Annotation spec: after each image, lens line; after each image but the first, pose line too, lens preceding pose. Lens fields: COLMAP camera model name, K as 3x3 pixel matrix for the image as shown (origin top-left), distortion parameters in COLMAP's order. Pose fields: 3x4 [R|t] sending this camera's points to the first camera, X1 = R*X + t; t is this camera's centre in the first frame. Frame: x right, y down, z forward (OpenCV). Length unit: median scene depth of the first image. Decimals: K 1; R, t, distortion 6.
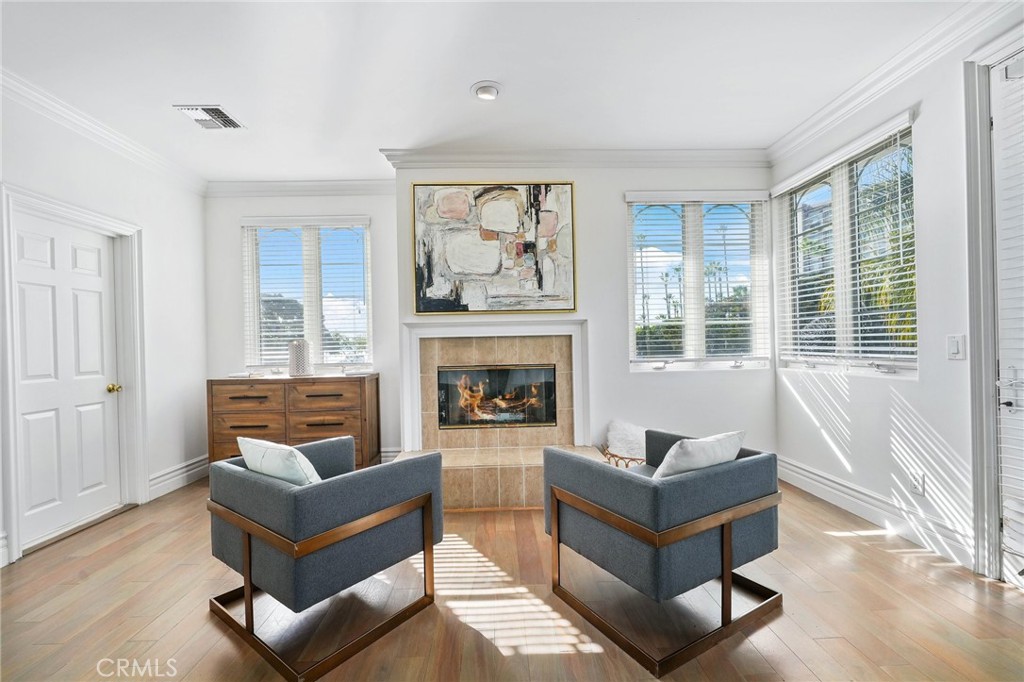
lens RADIAL K [[431.2, 0, 515.8], [0, 431.2, 347.2], [0, 0, 1]] dist [0.001876, 0.000306]
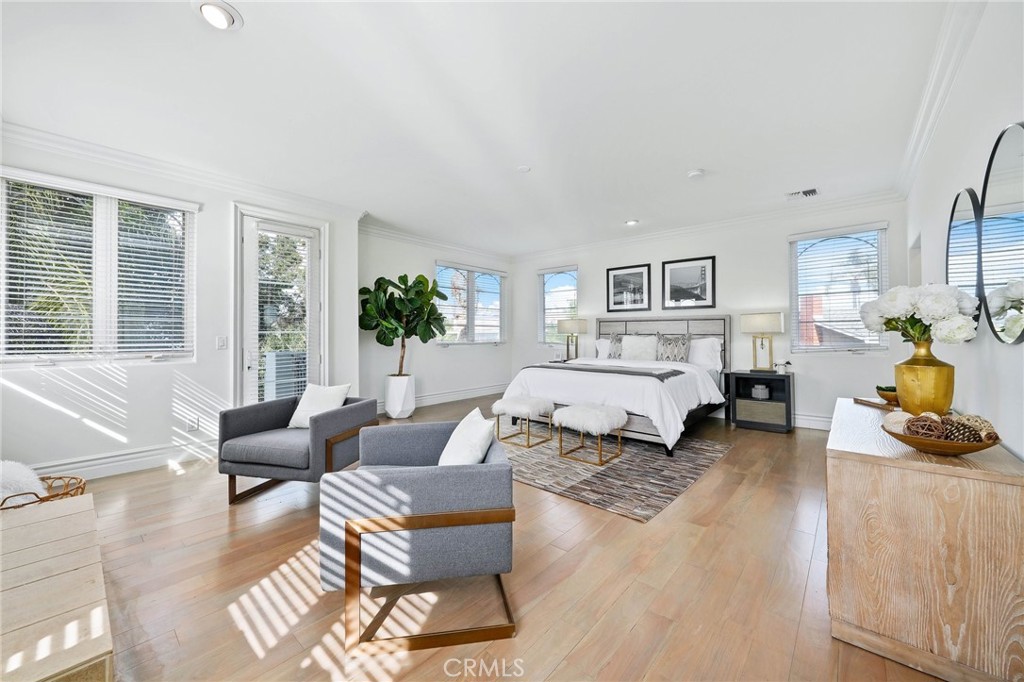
lens RADIAL K [[383.9, 0, 513.8], [0, 383.9, 338.2], [0, 0, 1]] dist [0.000258, 0.000013]
pose [[-0.727584, 0.002226, 0.686015, -0.914446], [0.004583, 0.999988, 0.001616, -0.016502], [-0.686004, 0.004320, -0.727585, 1.117313]]
